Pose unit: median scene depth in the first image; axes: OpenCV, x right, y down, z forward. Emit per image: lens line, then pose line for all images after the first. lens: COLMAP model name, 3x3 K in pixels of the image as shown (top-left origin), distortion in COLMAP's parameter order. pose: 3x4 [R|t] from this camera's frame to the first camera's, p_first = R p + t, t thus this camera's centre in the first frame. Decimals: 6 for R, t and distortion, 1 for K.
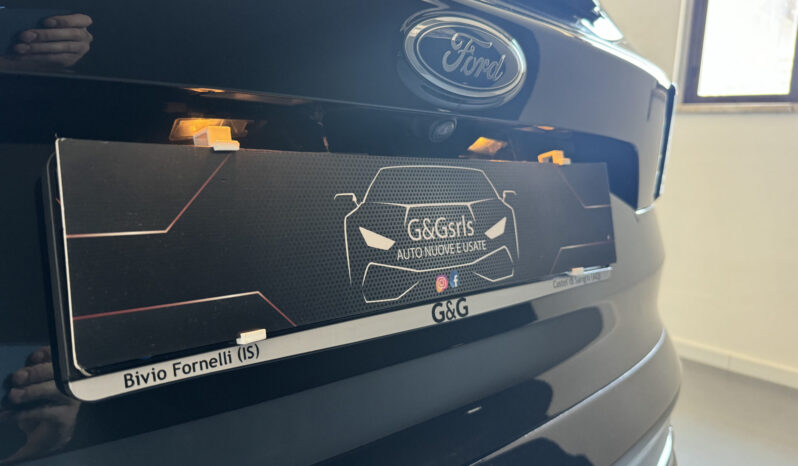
lens RADIAL K [[562.4, 0, 398.1], [0, 562.4, 231.4], [0, 0, 1]] dist [-0.008565, -0.008734]
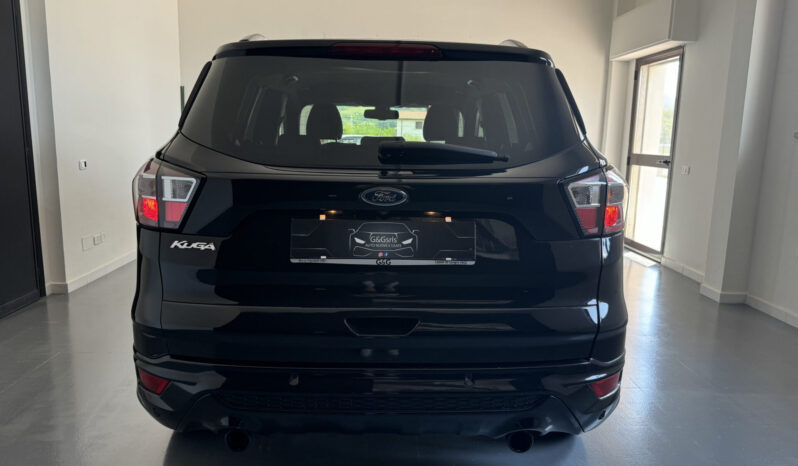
lens RADIAL K [[562.4, 0, 399.4], [0, 562.4, 232.8], [0, 0, 1]] dist [-0.008565, -0.008734]
pose [[0.756126, 0.118512, -0.643606, 2.541037], [-0.076296, 0.992723, 0.093163, -0.404230], [0.649964, -0.021339, 0.759666, -1.735422]]
